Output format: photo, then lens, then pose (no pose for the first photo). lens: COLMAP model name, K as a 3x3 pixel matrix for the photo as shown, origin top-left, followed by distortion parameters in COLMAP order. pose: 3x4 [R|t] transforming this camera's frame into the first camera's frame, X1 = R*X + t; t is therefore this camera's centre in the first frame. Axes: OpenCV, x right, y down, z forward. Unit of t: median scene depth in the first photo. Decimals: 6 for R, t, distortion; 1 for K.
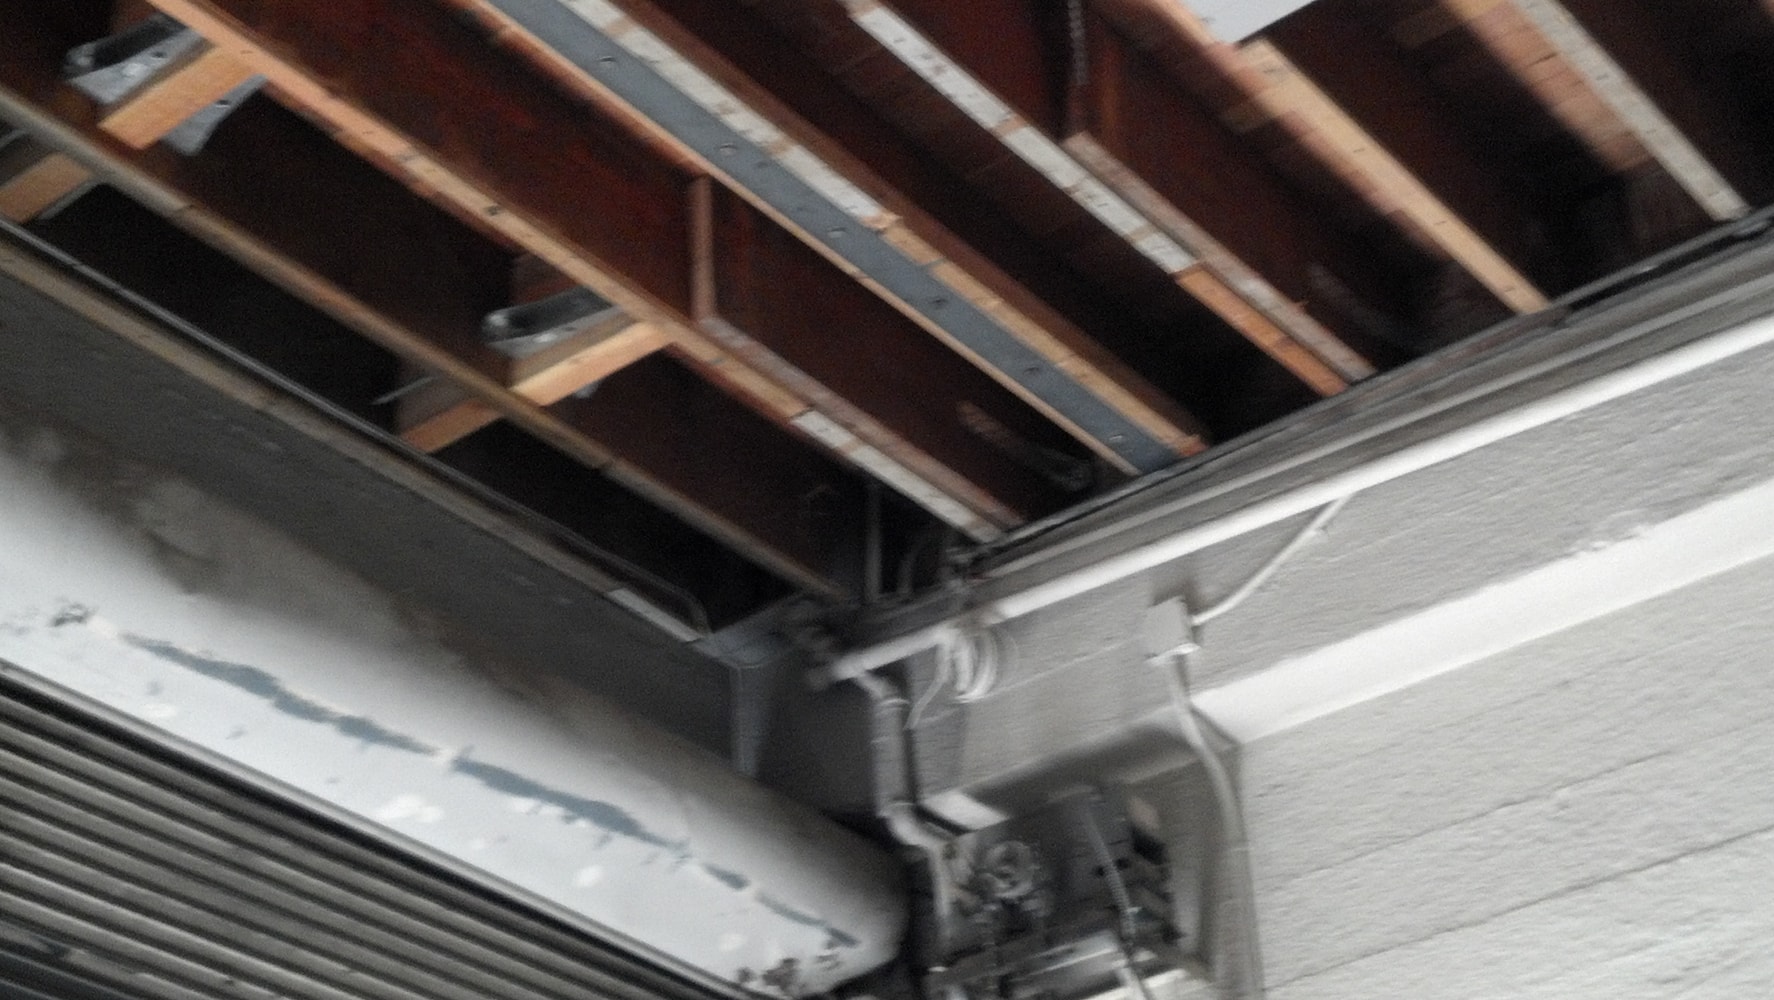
lens RADIAL K [[2928.6, 0, 887.0], [0, 2928.6, 500.0], [0, 0, 1]] dist [0.127411, -0.124808]
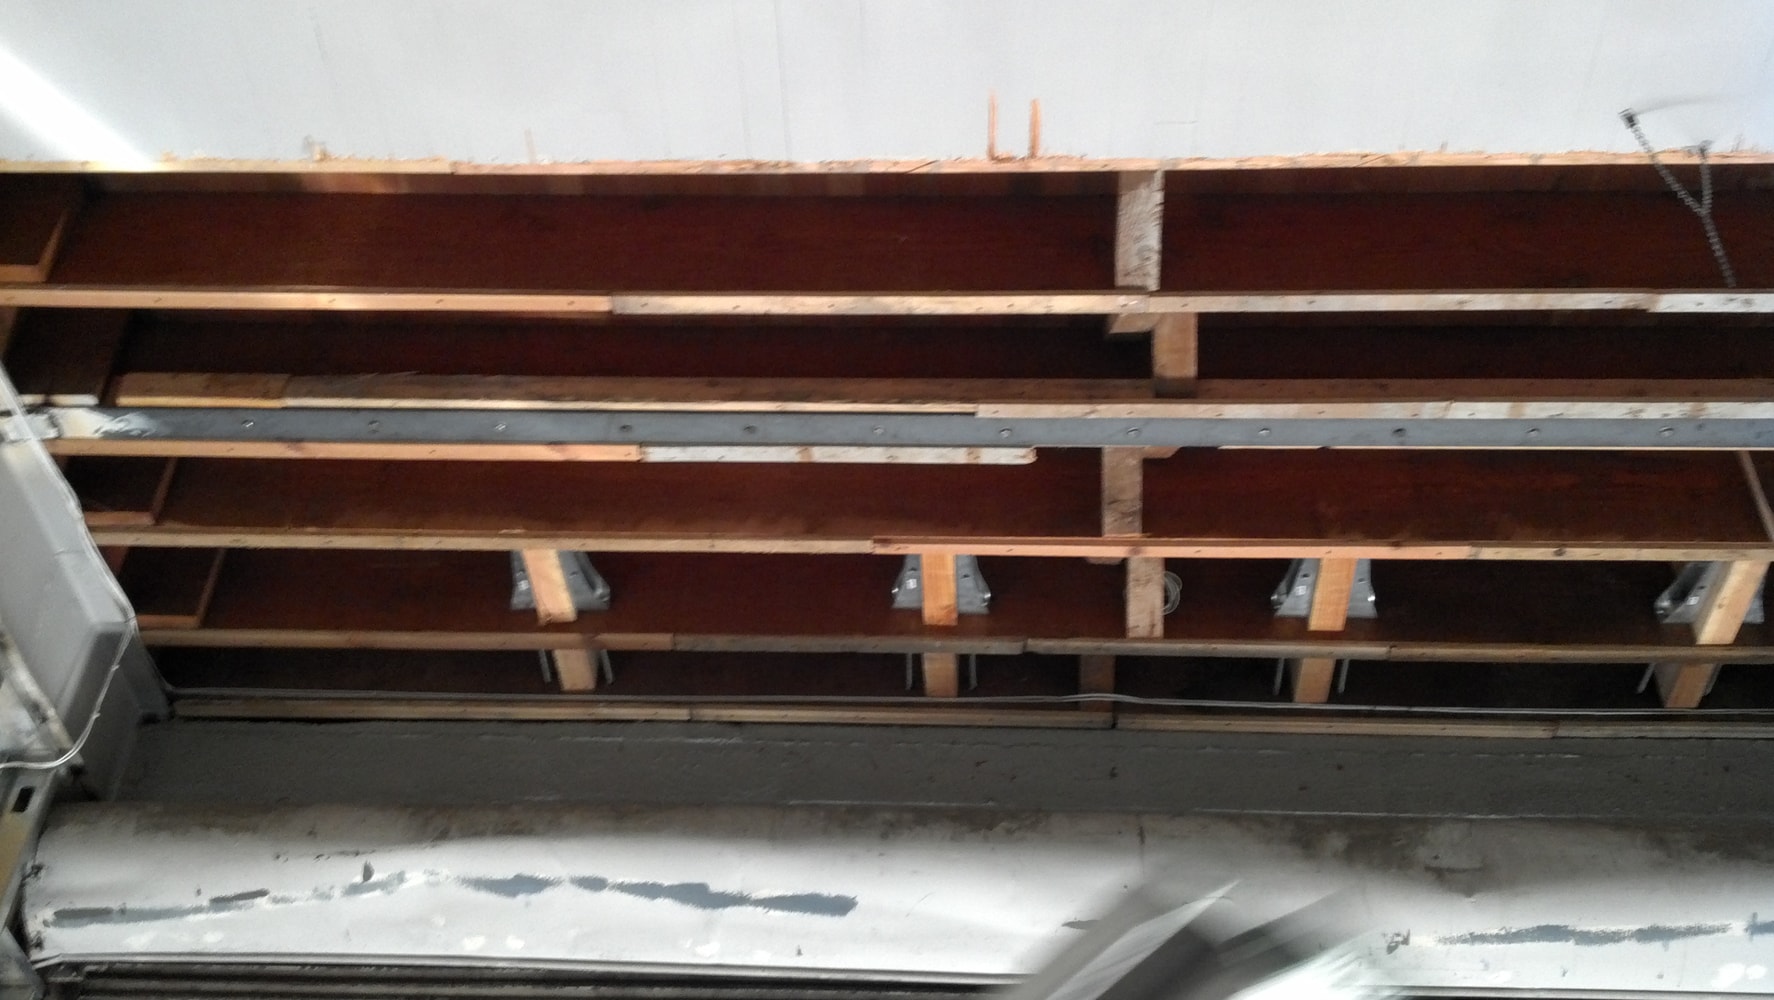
lens RADIAL K [[1900.1, 0, 887.0], [0, 1900.1, 500.0], [0, 0, 1]] dist [0.149871, -0.452040]
pose [[0.588943, -0.496566, -0.637628, 0.252369], [0.374059, 0.866863, -0.329589, 0.057388], [0.716398, -0.044401, 0.696277, 0.119973]]
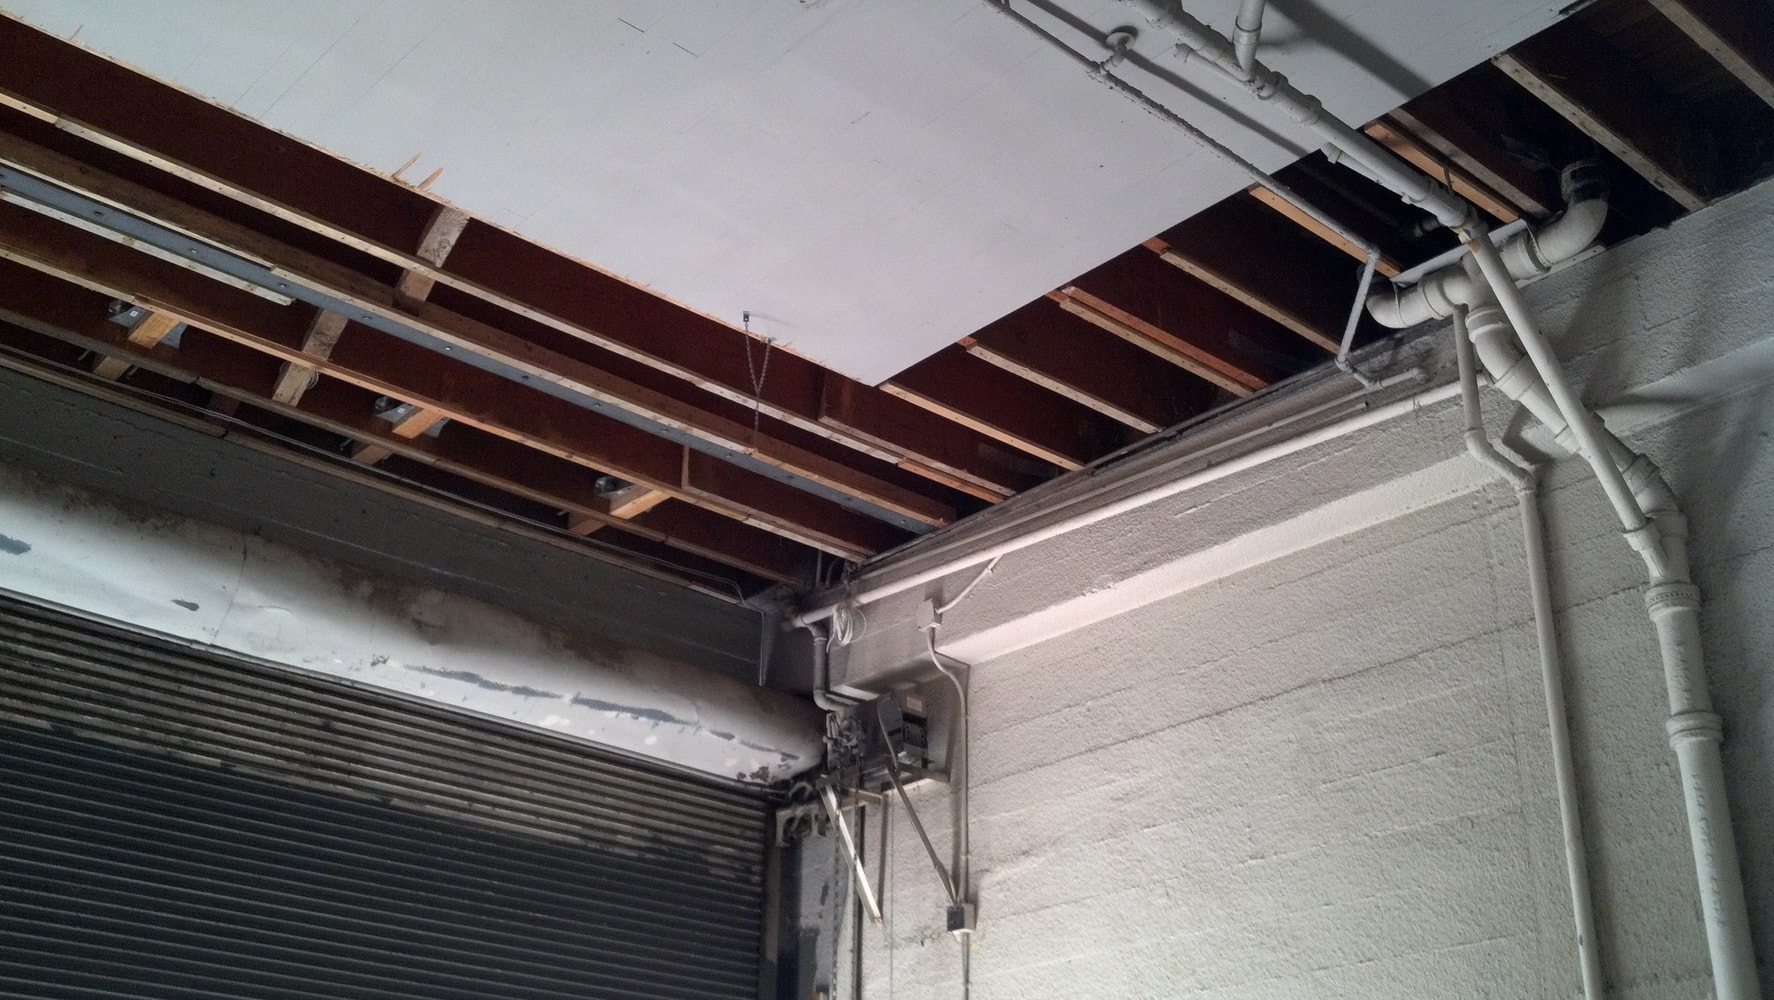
lens RADIAL K [[1900.1, 0, 887.0], [0, 1900.1, 500.0], [0, 0, 1]] dist [0.149871, -0.452040]
pose [[0.982574, -0.023266, -0.184408, 0.330318], [0.045595, 0.991991, 0.117790, -0.204084], [0.180191, -0.124146, 0.975766, -0.320601]]
